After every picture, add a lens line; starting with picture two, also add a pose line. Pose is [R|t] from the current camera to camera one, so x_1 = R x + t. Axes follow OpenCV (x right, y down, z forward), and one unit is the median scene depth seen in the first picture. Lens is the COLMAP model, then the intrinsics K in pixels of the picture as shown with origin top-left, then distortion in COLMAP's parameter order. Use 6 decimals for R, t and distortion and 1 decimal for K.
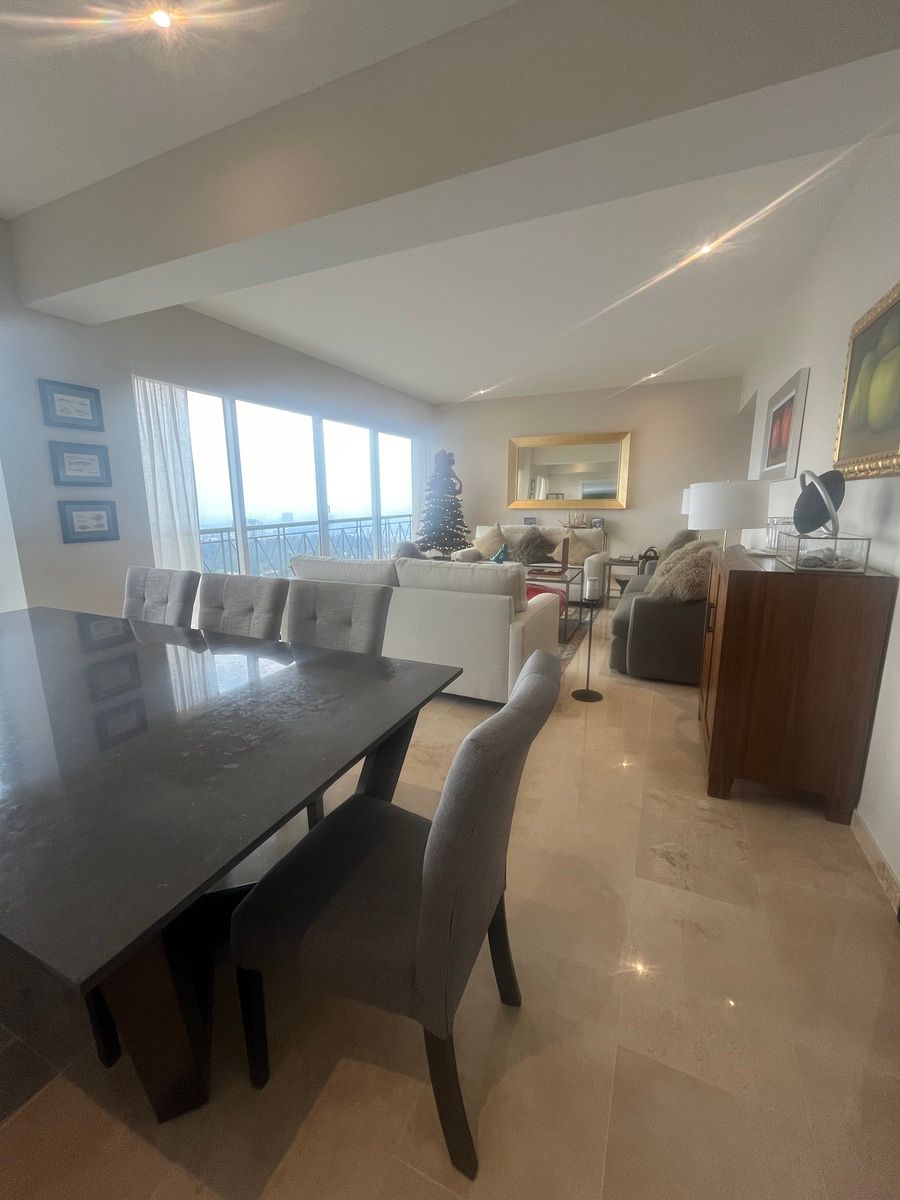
lens RADIAL K [[487.1, 0, 449.3], [0, 487.1, 602.5], [0, 0, 1]] dist [0.000157, 0.000674]
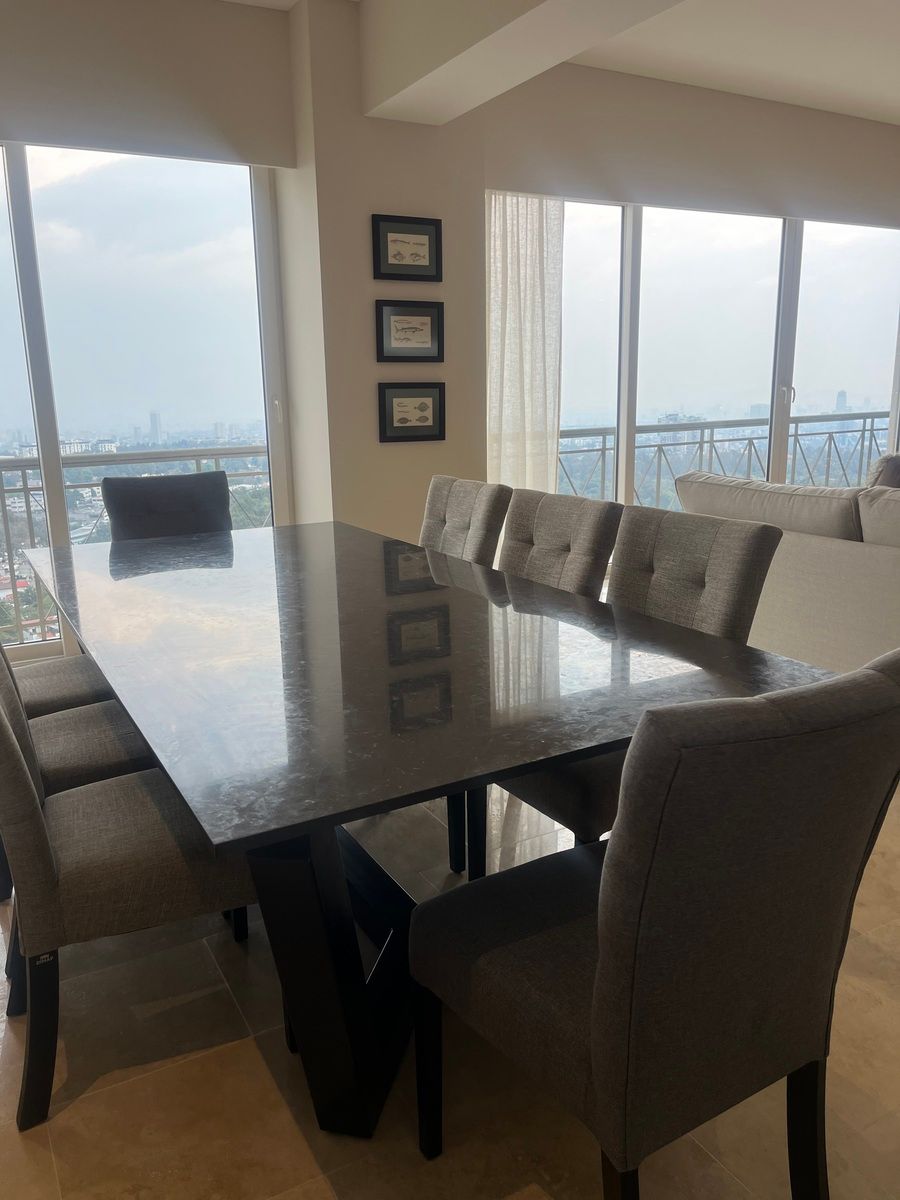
lens RADIAL K [[916.5, 0, 454.8], [0, 916.5, 608.8], [0, 0, 1]] dist [0.053099, -0.009508]
pose [[0.805628, 0.130915, -0.577776, 0.107003], [-0.111225, 0.991359, 0.069538, 0.015063], [0.581887, 0.008242, 0.813228, -0.044247]]
